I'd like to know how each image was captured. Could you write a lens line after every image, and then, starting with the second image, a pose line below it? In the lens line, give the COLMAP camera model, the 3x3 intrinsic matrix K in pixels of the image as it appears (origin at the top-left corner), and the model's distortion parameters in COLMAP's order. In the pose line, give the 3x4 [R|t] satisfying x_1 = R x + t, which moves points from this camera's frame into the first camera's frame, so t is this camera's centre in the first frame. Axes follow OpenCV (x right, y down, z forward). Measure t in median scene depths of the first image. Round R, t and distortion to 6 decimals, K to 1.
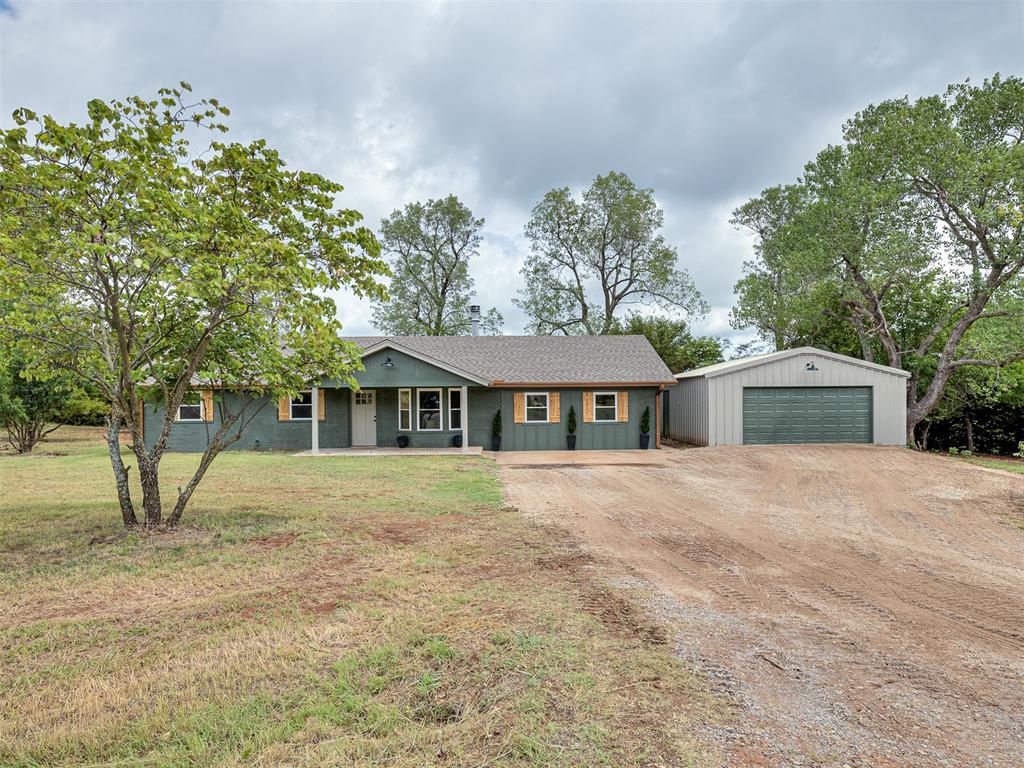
lens RADIAL K [[662.9, 0, 506.0], [0, 662.9, 404.6], [0, 0, 1]] dist [-0.005065, 0.005827]
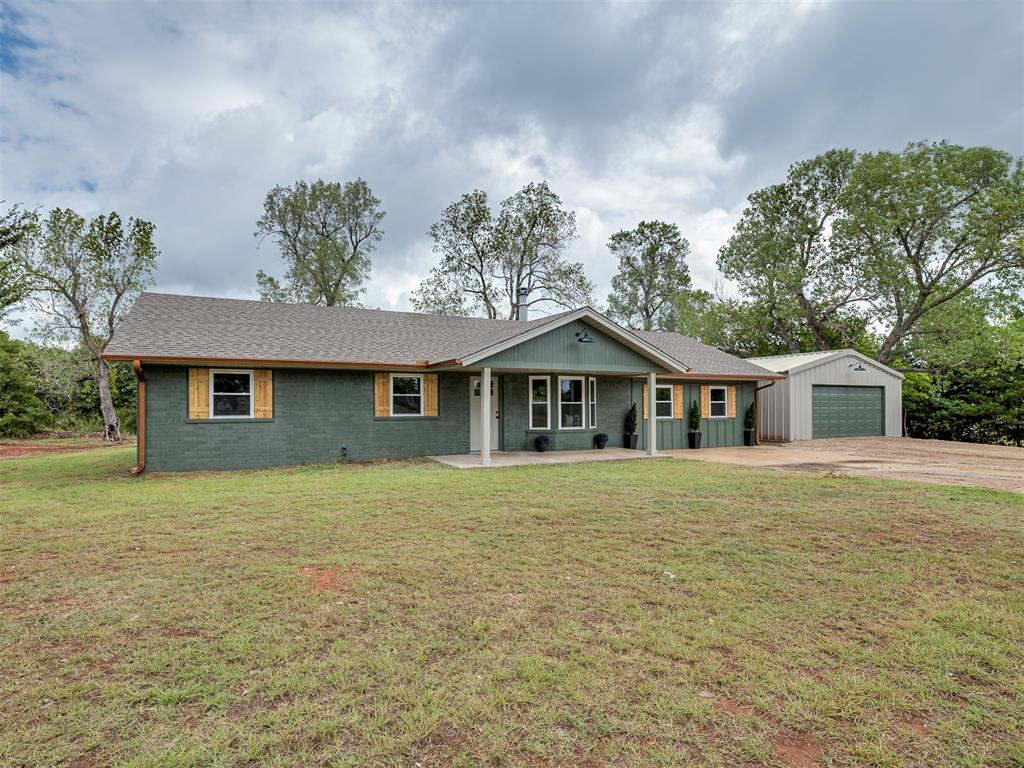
lens RADIAL K [[586.0, 0, 515.4], [0, 586.0, 392.0], [0, 0, 1]] dist [0.013464, -0.003028]
pose [[0.889707, 0.016414, 0.456238, -0.488517], [0.007120, 0.998733, -0.049816, 0.028831], [-0.456477, 0.047570, 0.888462, 0.391029]]
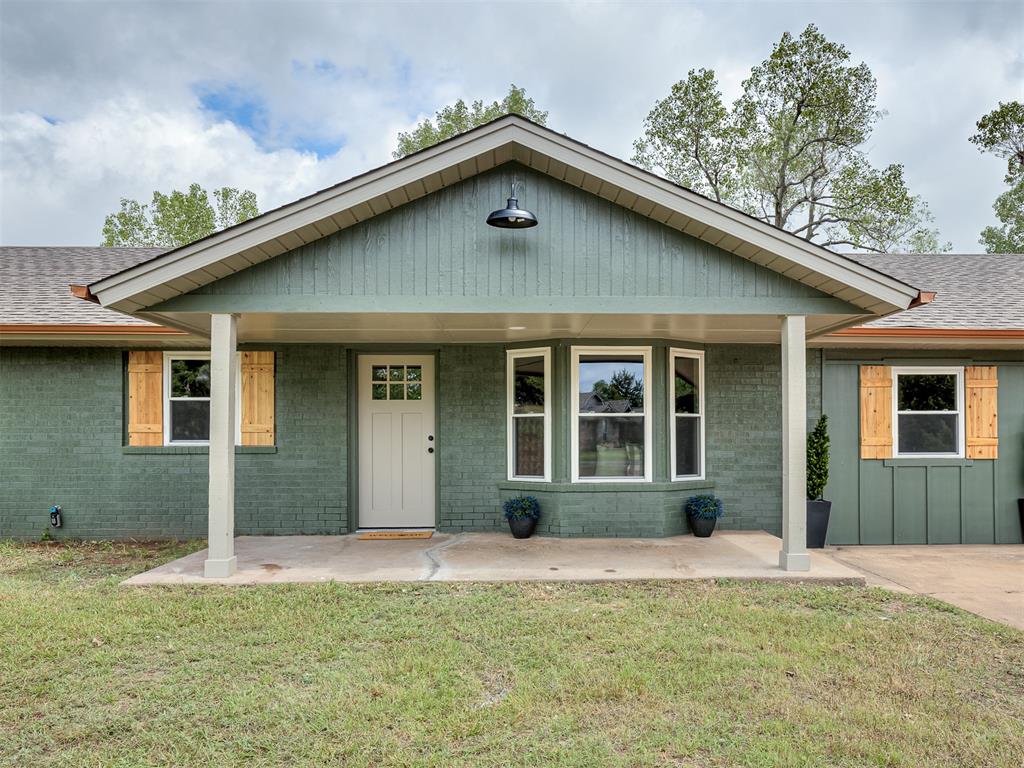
lens RADIAL K [[742.1, 0, 526.0], [0, 742.1, 425.3], [0, 0, 1]] dist [-0.010048, 0.011082]
pose [[0.999883, 0.006468, 0.013875, -0.156452], [-0.006056, 0.999545, -0.029545, 0.022622], [-0.014060, 0.029457, 0.999467, 0.638572]]
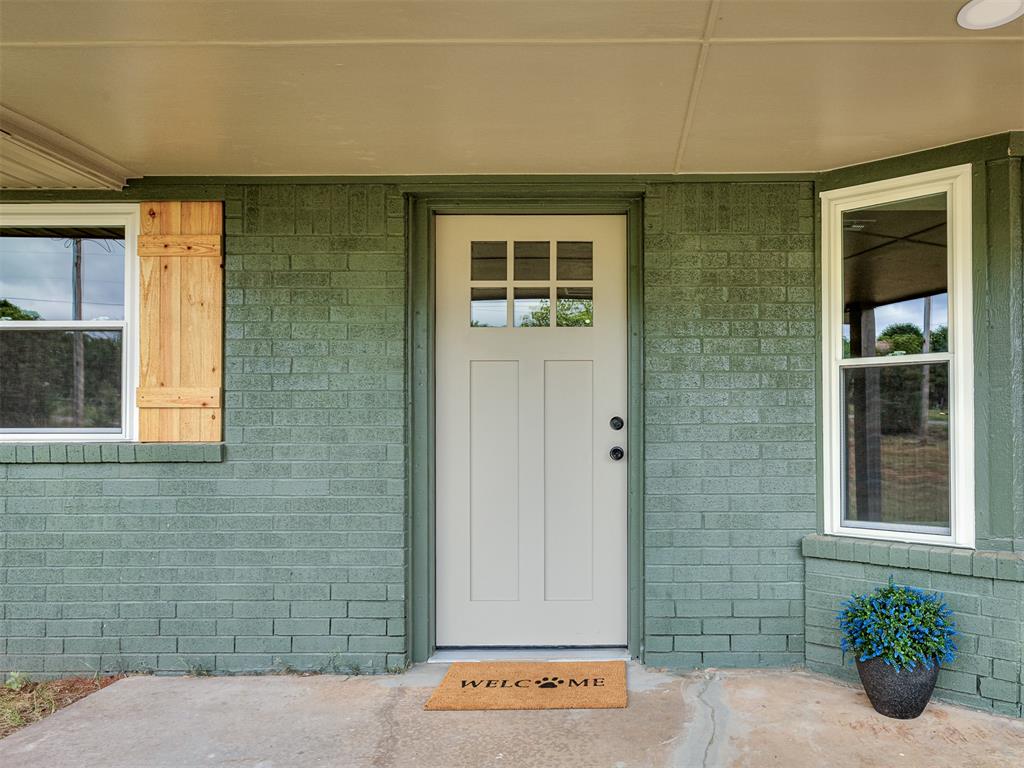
lens RADIAL K [[662.9, 0, 596.9], [0, 662.9, 408.6], [0, 0, 1]] dist [-0.005065, 0.005827]
pose [[0.999907, 0.006061, -0.012224, -0.200101], [-0.006518, 0.999267, -0.037734, 0.020593], [0.011986, 0.037810, 0.999213, 0.872398]]
